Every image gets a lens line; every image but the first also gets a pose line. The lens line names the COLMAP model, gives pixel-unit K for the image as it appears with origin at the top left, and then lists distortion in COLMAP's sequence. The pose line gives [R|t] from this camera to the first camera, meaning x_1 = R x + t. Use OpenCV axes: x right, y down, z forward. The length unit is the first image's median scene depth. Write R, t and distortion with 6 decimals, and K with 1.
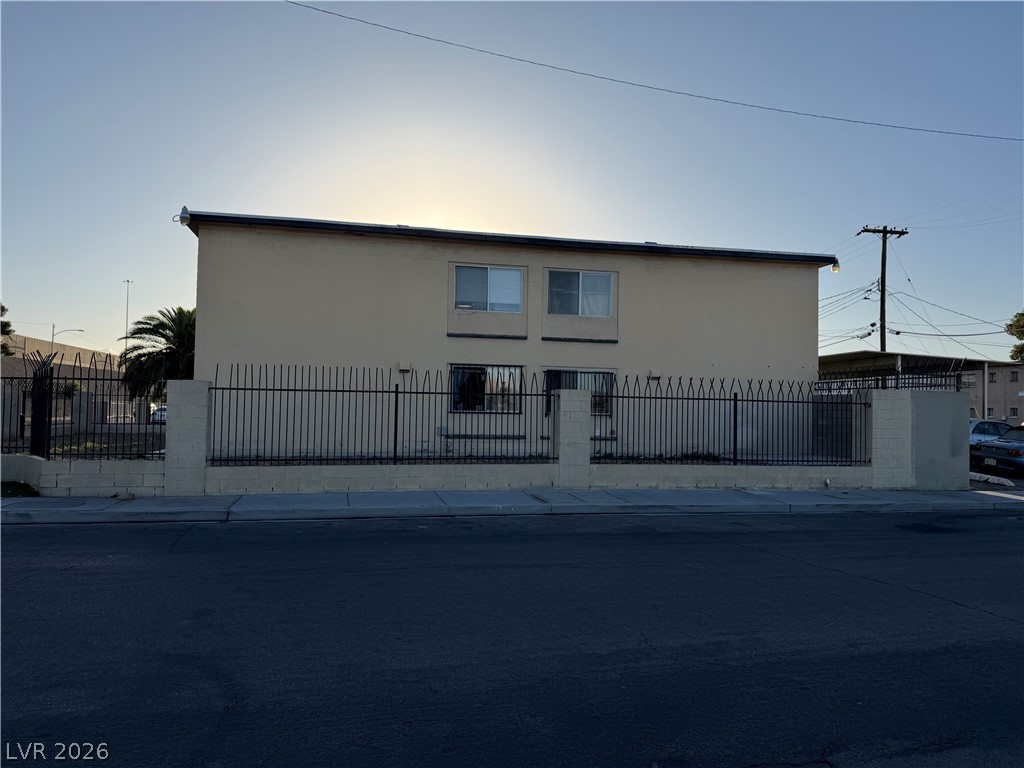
lens RADIAL K [[694.8, 0, 512.0], [0, 694.8, 384.0], [0, 0, 1]] dist [0.110744, -0.178676]
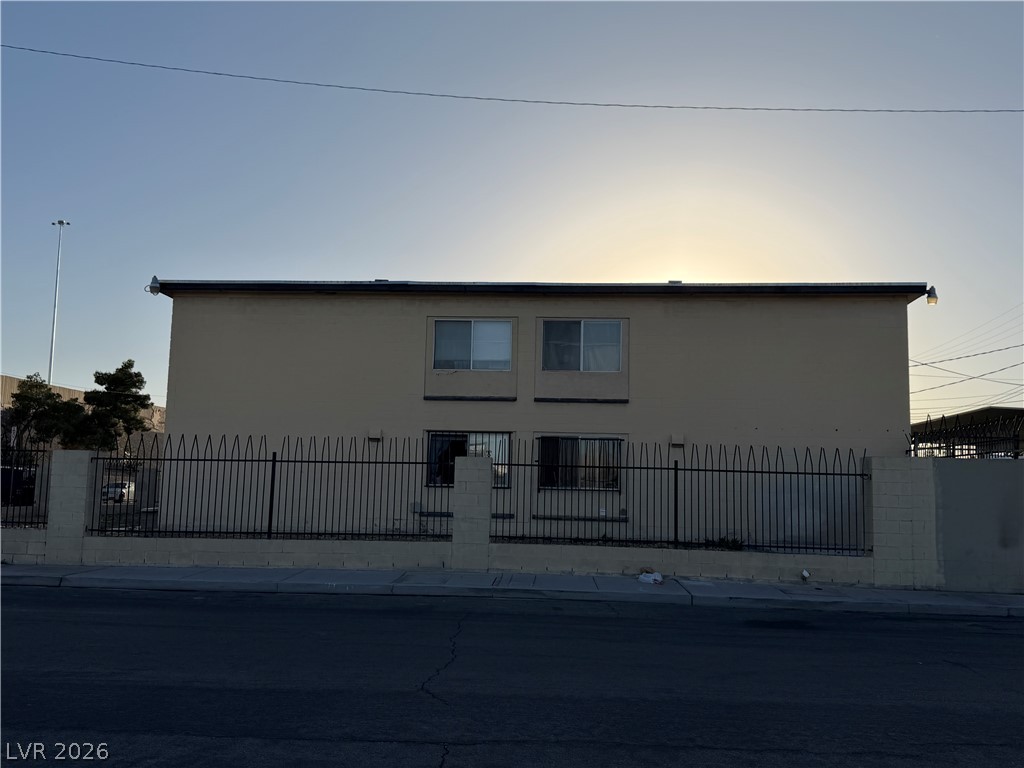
lens RADIAL K [[887.7, 0, 512.0], [0, 887.7, 384.0], [0, 0, 1]] dist [0.141392, -0.270340]
pose [[0.962053, -0.028372, -0.271384, 0.320786], [0.005357, 0.996352, -0.085175, 0.008446], [0.272810, 0.080489, 0.958695, -0.056025]]
